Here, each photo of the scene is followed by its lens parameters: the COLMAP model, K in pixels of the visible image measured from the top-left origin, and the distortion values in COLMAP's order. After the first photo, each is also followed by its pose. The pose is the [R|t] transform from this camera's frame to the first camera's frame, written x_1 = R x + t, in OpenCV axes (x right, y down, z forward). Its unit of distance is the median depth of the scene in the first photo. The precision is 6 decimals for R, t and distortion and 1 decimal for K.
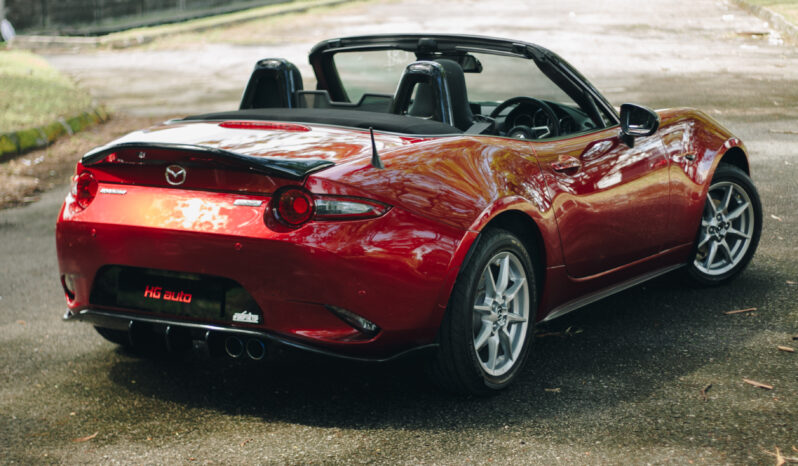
lens RADIAL K [[1768.5, 0, 400.4], [0, 1768.5, 233.5], [0, 0, 1]] dist [0.019588, 0.000000]
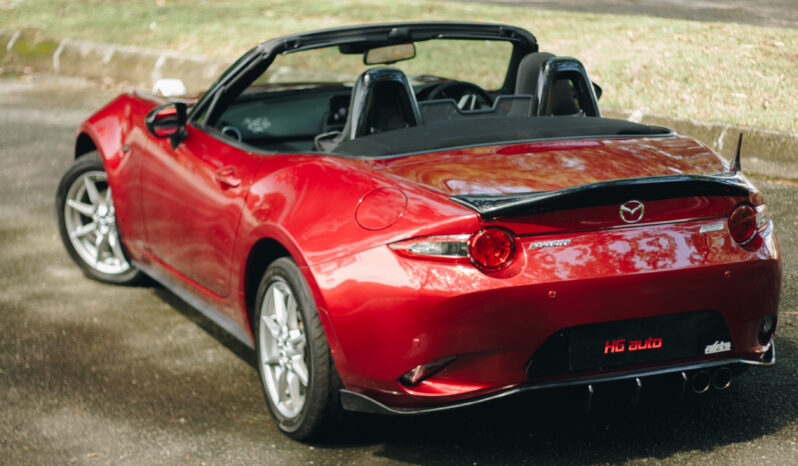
lens RADIAL K [[1768.5, 0, 403.6], [0, 1768.5, 230.7], [0, 0, 1]] dist [0.019588, 0.000000]
pose [[0.573867, -0.171086, 0.800878, -0.861787], [0.122287, 0.984873, 0.122767, -0.139379], [-0.809767, 0.027485, 0.586108, 0.539221]]
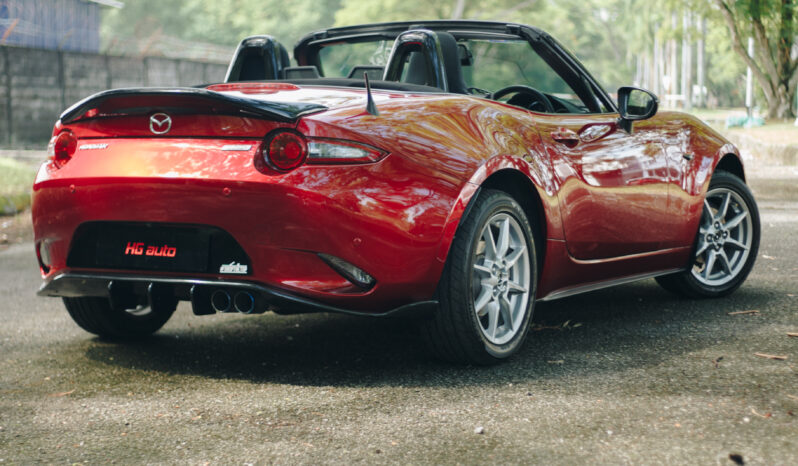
lens RADIAL K [[1768.5, 0, 397.8], [0, 1768.5, 232.5], [0, 0, 1]] dist [0.019588, 0.000000]
pose [[0.999807, -0.000791, 0.019646, -0.017189], [0.002531, 0.996055, -0.088697, 0.104066], [-0.019499, 0.088730, 0.995865, 0.053054]]
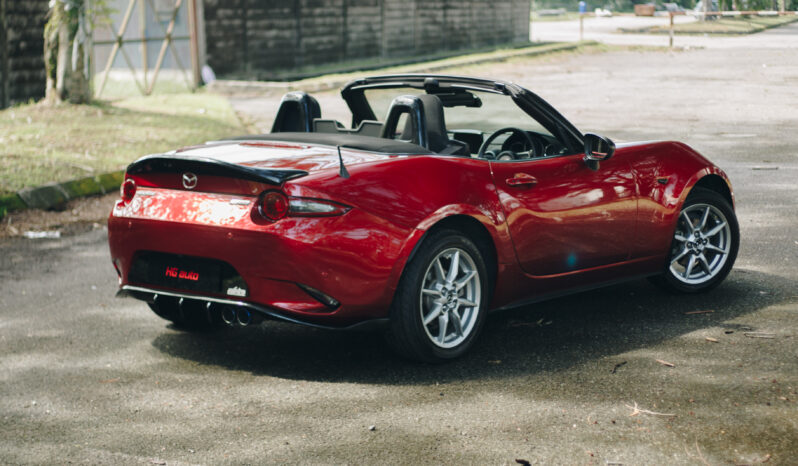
lens RADIAL K [[1768.5, 0, 397.3], [0, 1768.5, 228.4], [0, 0, 1]] dist [0.019588, 0.000000]
pose [[0.990504, 0.020375, -0.135963, 0.186013], [-0.024554, 0.999274, -0.029131, 0.033482], [0.135271, 0.032192, 0.990286, -0.233483]]
